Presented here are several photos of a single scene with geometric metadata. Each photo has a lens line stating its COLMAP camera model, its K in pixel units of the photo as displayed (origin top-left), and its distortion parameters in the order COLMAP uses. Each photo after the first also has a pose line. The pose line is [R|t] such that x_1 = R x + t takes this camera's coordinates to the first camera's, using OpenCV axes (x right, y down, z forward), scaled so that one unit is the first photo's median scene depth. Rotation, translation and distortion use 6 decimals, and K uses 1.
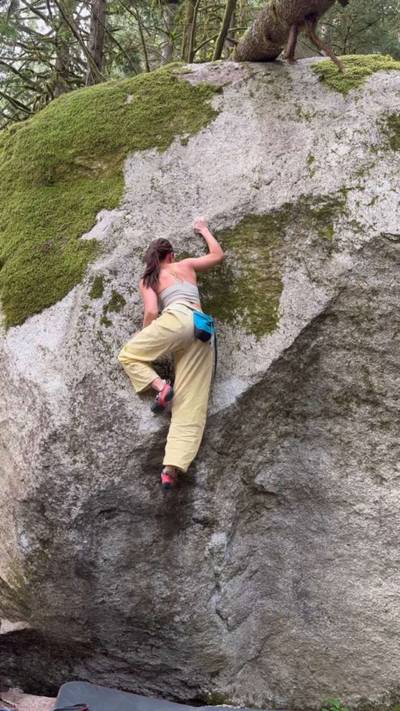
lens RADIAL K [[644.6, 0, 196.5], [0, 644.6, 355.1], [0, 0, 1]] dist [0.124953, -0.254624]
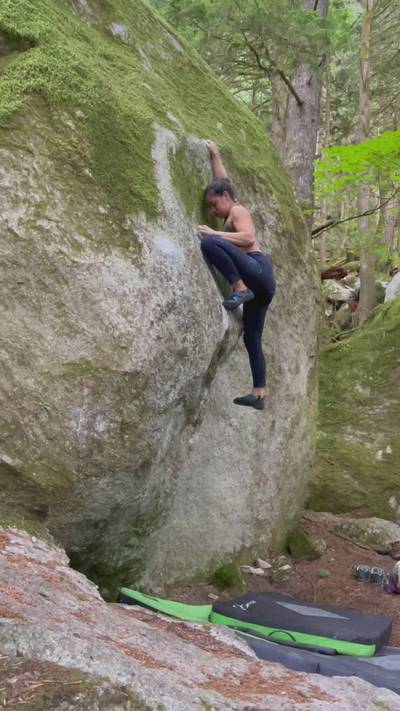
lens RADIAL K [[540.0, 0, 200.0], [0, 540.0, 355.5], [0, 0, 1]] dist [-0.010054, -0.001333]
pose [[0.424335, 0.192845, 0.884732, -0.755569], [-0.222268, 0.969349, -0.104685, 0.235646], [-0.877802, -0.152226, 0.454192, 0.591333]]
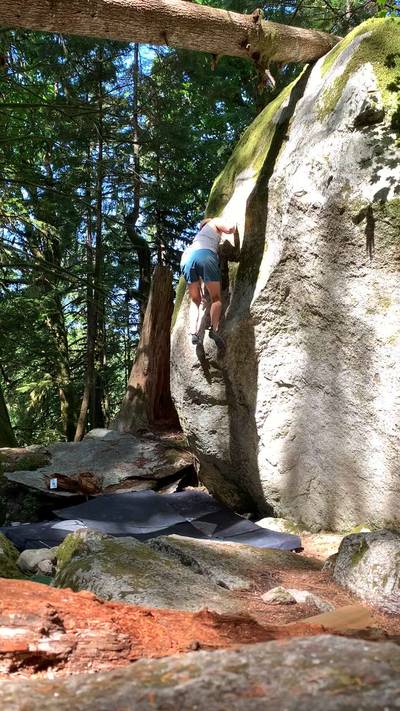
lens RADIAL K [[617.9, 0, 202.1], [0, 617.9, 348.0], [0, 0, 1]] dist [0.132293, -0.343941]
pose [[0.591304, -0.133951, -0.795246, 1.165367], [0.179661, 0.983207, -0.032025, 0.143765], [0.786182, -0.123938, 0.605440, -0.004668]]
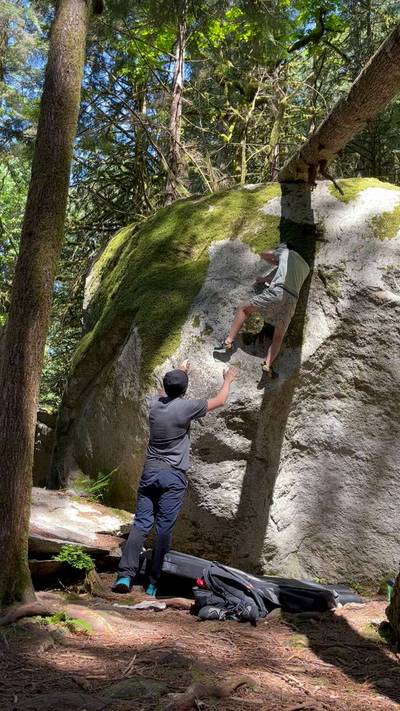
lens RADIAL K [[608.4, 0, 203.4], [0, 608.4, 351.8], [0, 0, 1]] dist [0.097004, -0.192138]
pose [[0.997258, -0.009037, -0.073452, -0.020570], [0.001316, 0.994525, -0.104490, 0.141528], [0.073994, 0.104107, 0.991810, -0.564615]]
